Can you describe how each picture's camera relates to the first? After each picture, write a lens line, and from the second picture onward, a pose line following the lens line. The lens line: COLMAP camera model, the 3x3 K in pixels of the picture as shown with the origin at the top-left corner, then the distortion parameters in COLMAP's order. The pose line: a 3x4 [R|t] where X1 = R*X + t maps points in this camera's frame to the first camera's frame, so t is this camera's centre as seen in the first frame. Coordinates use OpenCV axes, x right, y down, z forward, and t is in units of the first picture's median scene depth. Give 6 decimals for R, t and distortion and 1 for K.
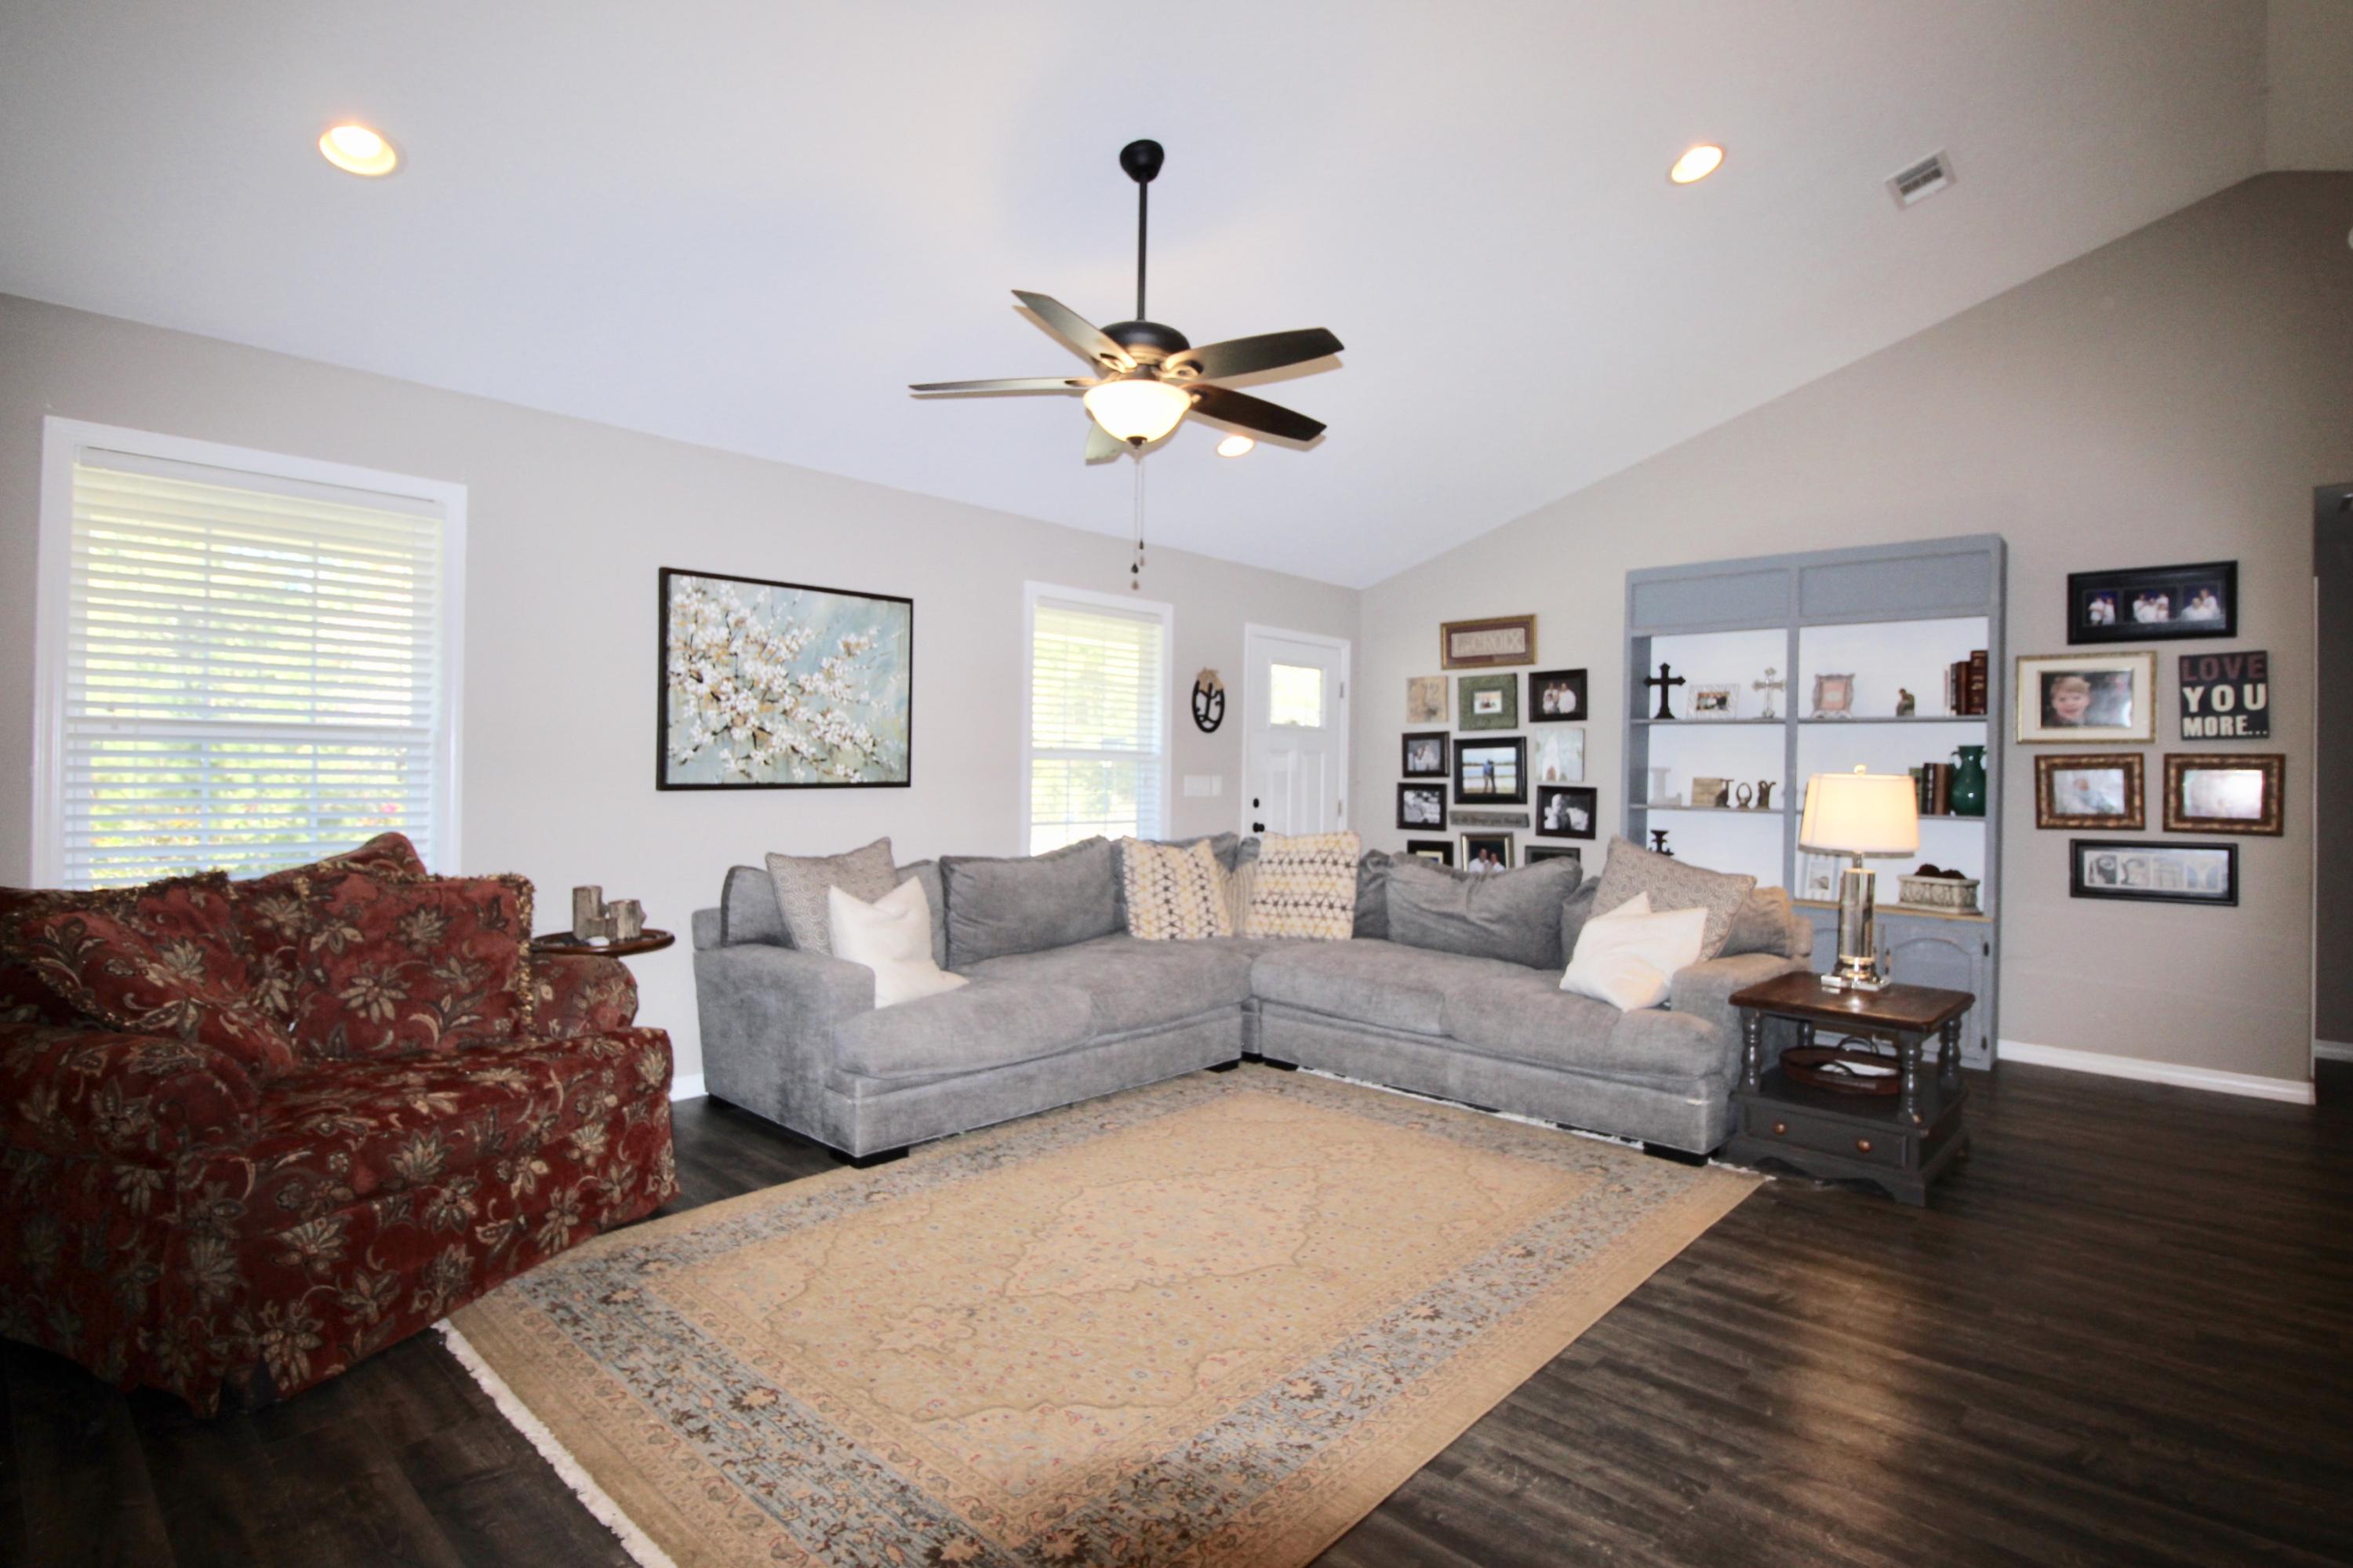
lens RADIAL K [[1160.4, 0, 1176.1], [0, 1160.4, 778.5], [0, 0, 1]] dist [-0.016790, -0.001580]
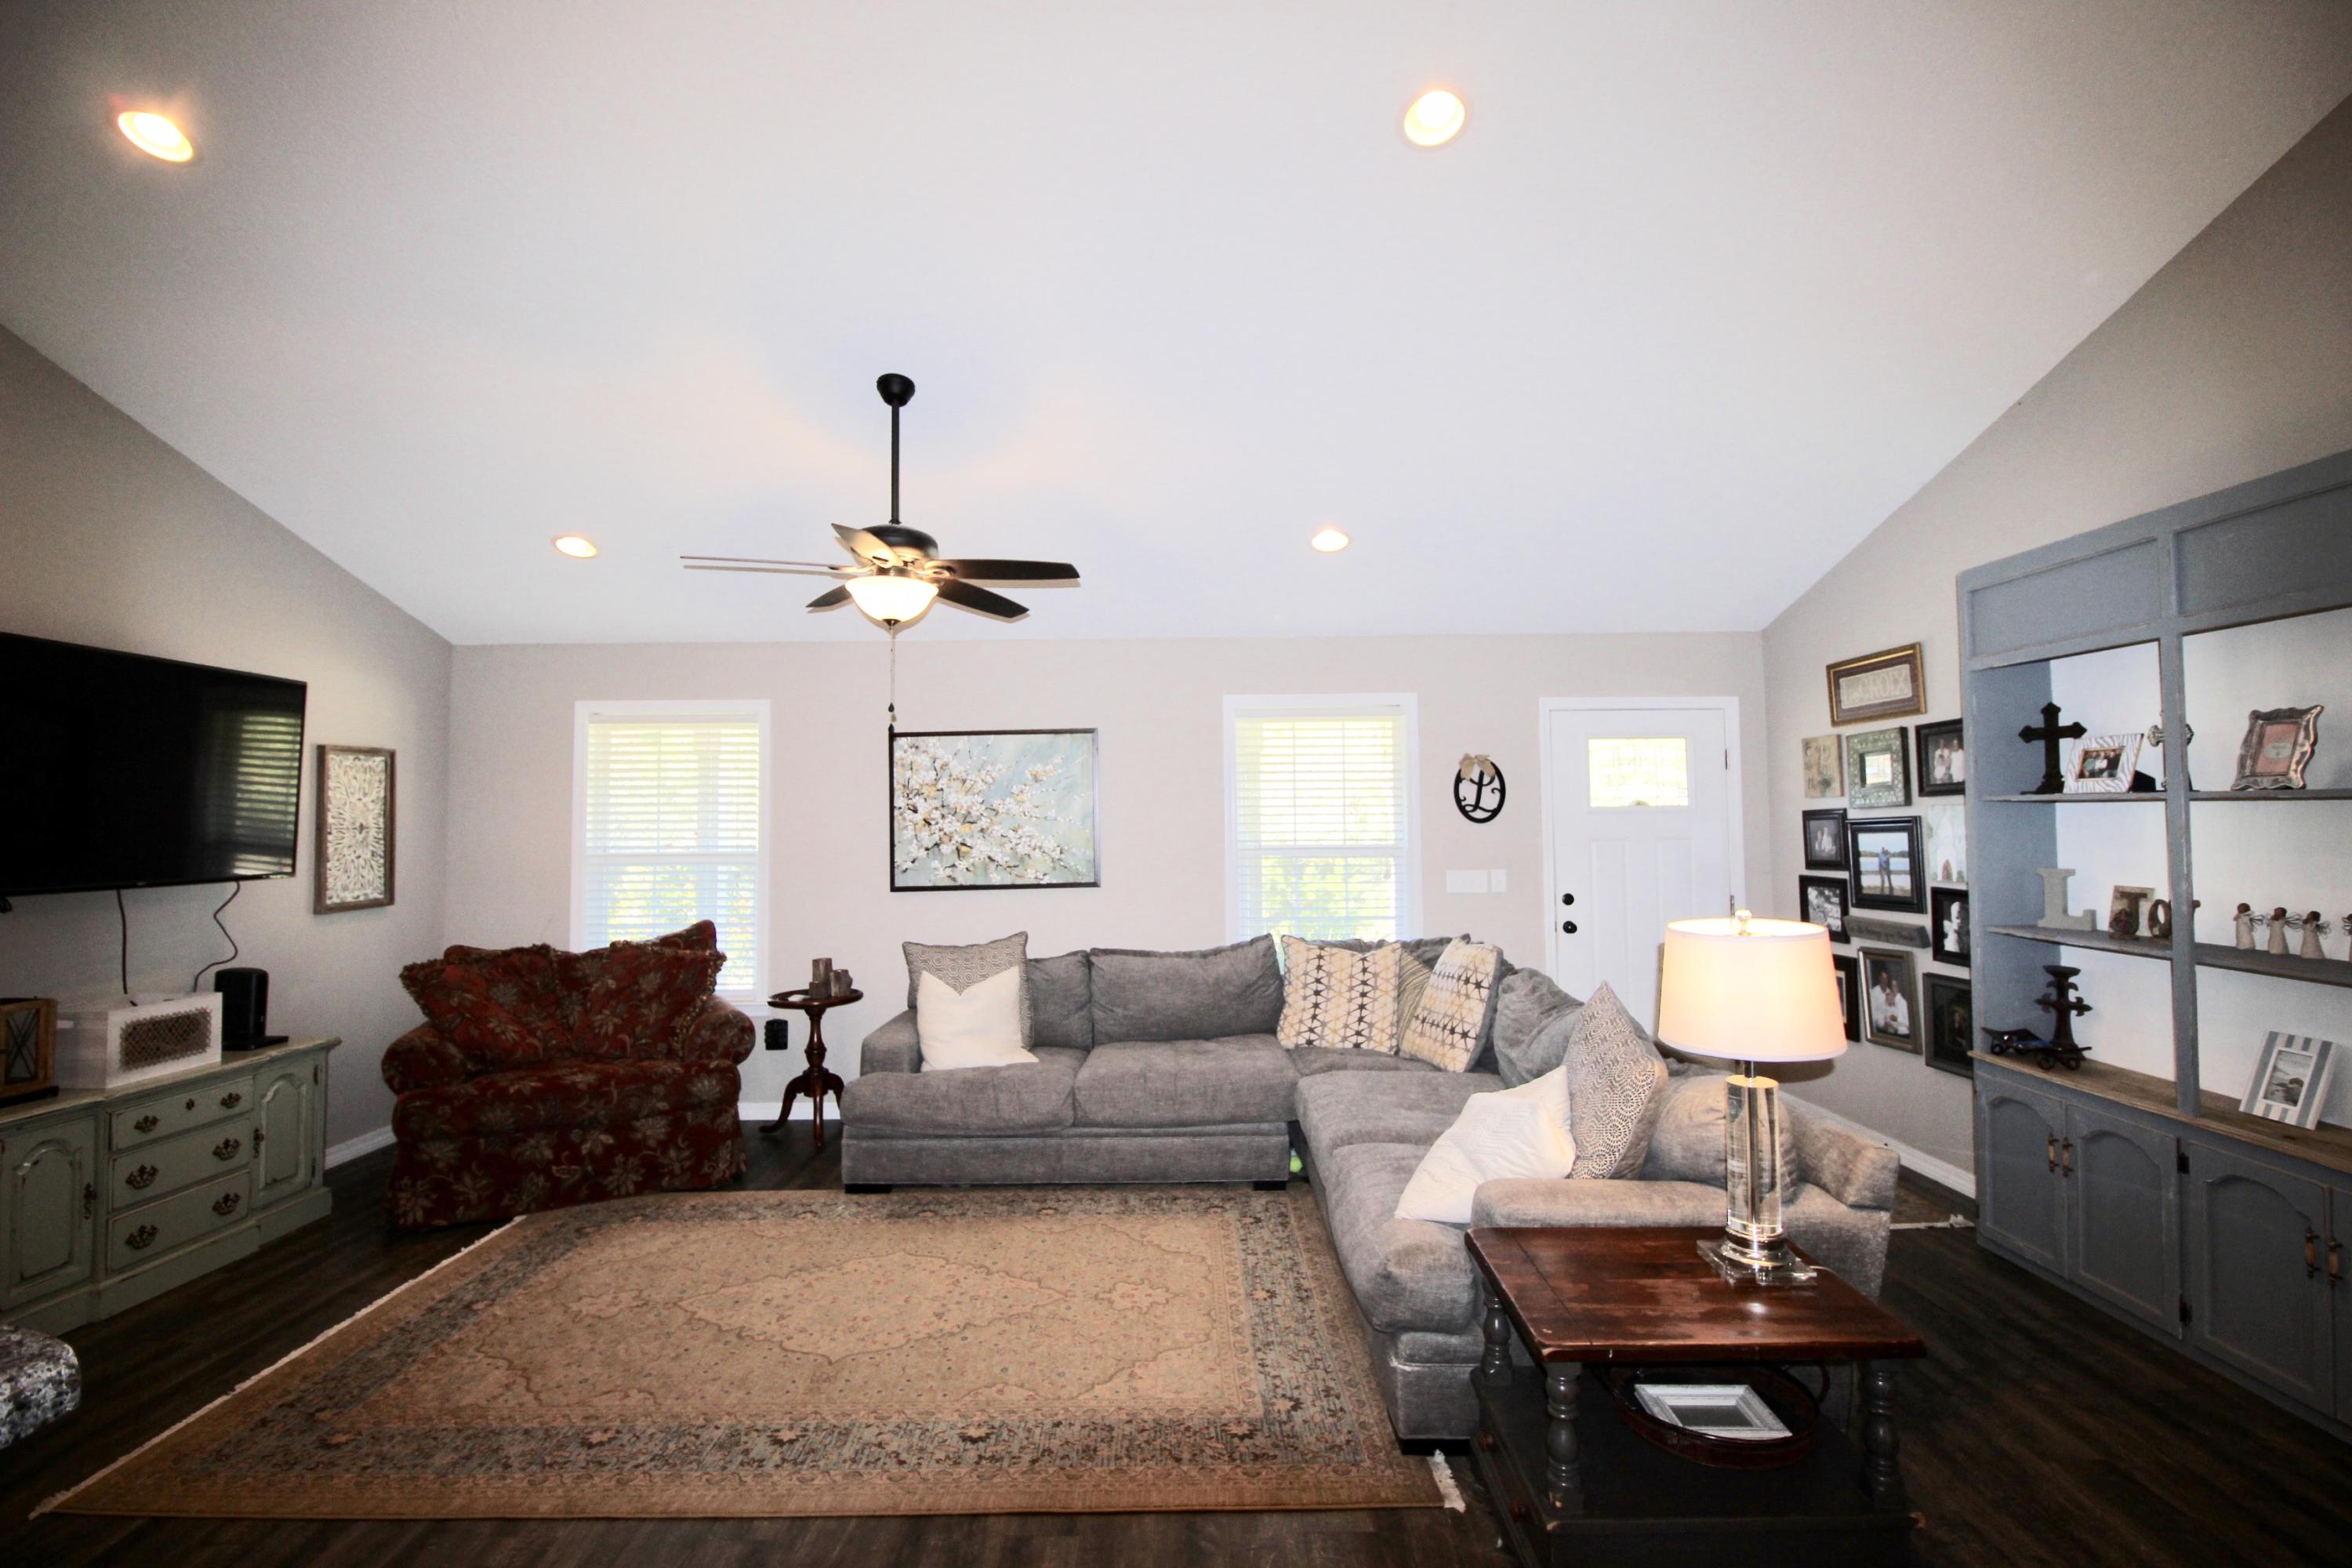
lens RADIAL K [[1080.4, 0, 1172.8], [0, 1080.4, 775.4], [0, 0, 1]] dist [-0.010023, -0.006385]
pose [[0.682272, -0.052196, -0.729233, 0.684580], [0.016585, 0.998296, -0.055938, -0.047006], [0.730910, 0.026071, 0.681975, 0.324352]]
